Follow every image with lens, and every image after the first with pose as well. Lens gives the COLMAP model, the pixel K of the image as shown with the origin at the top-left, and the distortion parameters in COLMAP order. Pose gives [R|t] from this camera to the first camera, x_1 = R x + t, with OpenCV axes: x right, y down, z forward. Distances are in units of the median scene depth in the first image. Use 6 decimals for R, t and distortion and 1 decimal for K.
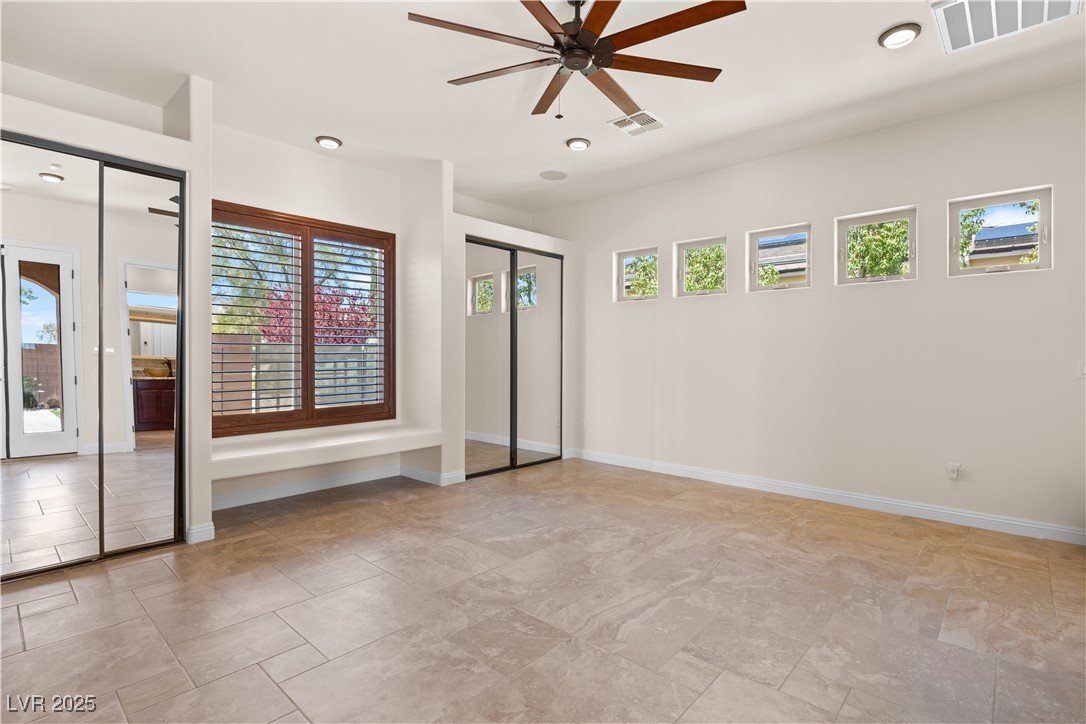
lens RADIAL K [[523.0, 0, 543.0], [0, 523.0, 362.0], [0, 0, 1]] dist [0.000534, 0.000039]
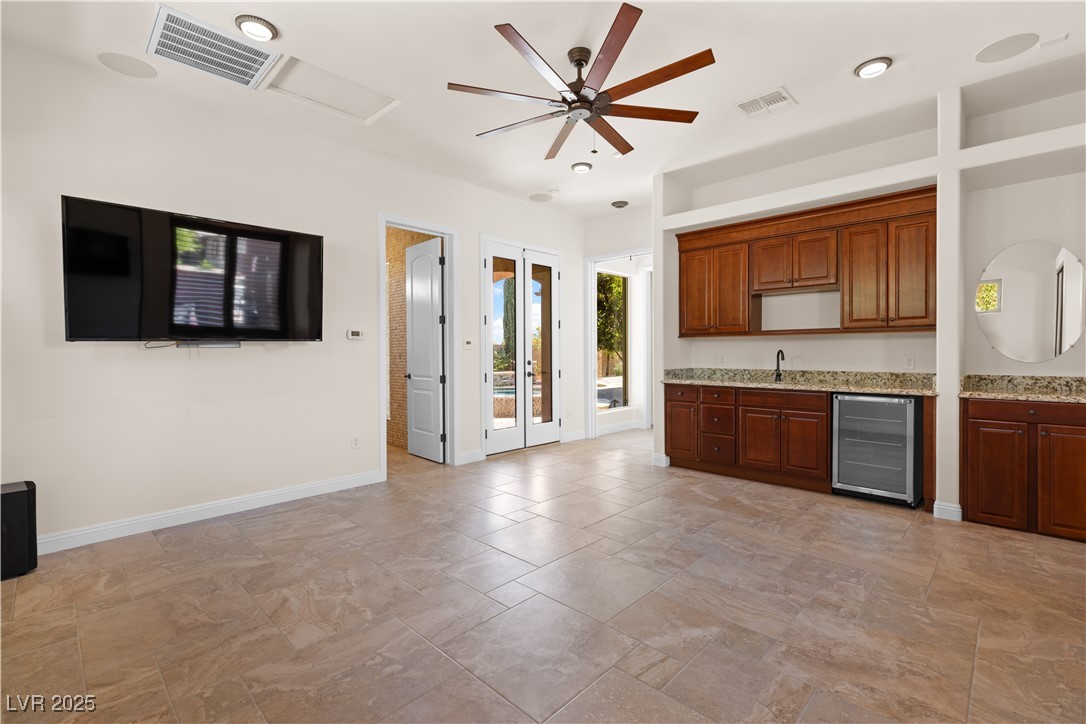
lens RADIAL K [[479.7, 0, 543.3], [0, 479.7, 352.3], [0, 0, 1]] dist [-0.000468, -0.000009]
pose [[-0.999804, 0.002417, 0.019669, 0.104069], [0.002725, 0.999874, 0.015651, -0.017536], [-0.019629, 0.015701, -0.999684, 1.740550]]
